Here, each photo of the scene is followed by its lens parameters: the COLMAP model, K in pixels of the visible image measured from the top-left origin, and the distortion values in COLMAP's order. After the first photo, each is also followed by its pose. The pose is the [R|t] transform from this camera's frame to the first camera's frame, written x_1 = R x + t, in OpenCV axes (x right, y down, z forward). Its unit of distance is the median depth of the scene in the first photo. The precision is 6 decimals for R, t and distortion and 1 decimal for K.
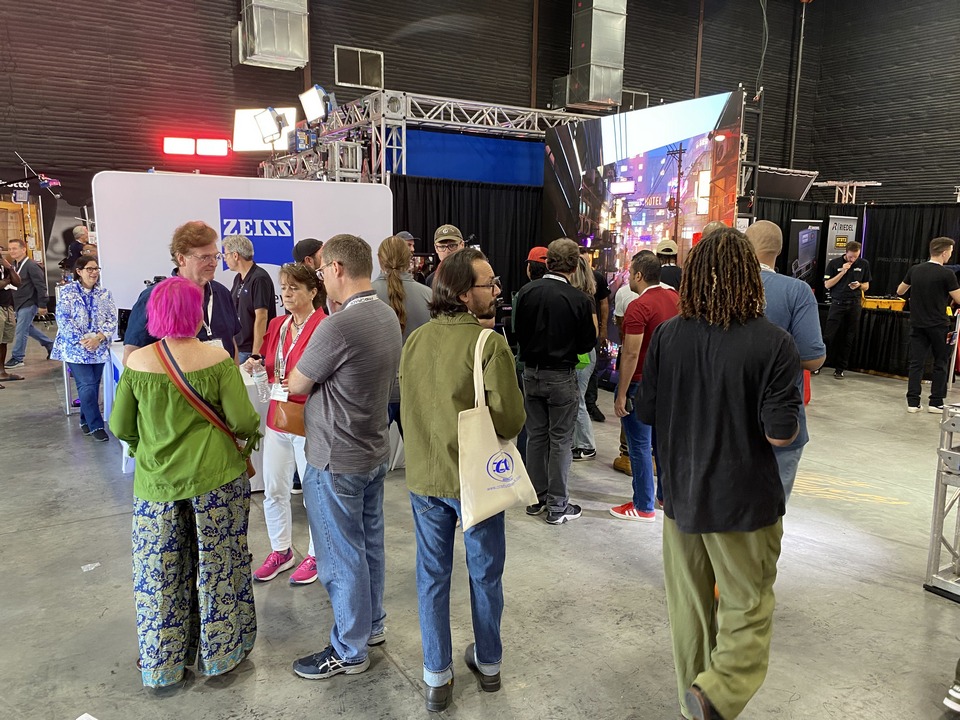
lens RADIAL K [[749.1, 0, 485.2], [0, 749.1, 364.9], [0, 0, 1]] dist [0.040786, -0.010743]
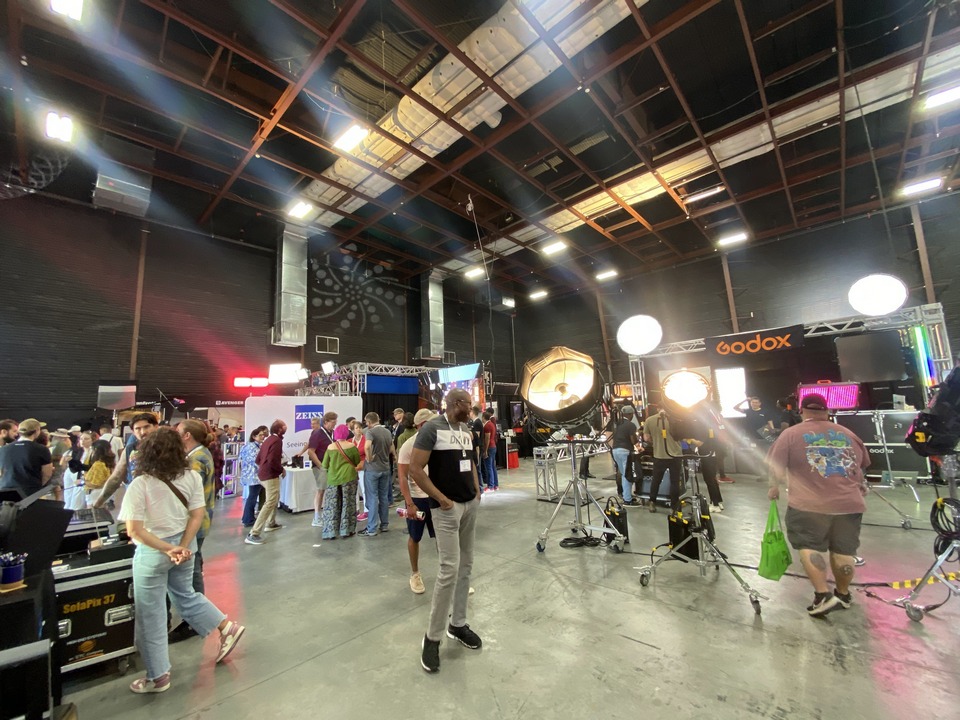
lens RADIAL K [[387.5, 0, 485.8], [0, 387.5, 357.2], [0, 0, 1]] dist [-0.001196, -0.000170]
pose [[0.961692, -0.016931, 0.273607, -0.070872], [0.100790, 0.950019, -0.295475, 0.072676], [-0.254929, 0.311733, 0.915333, -0.381893]]
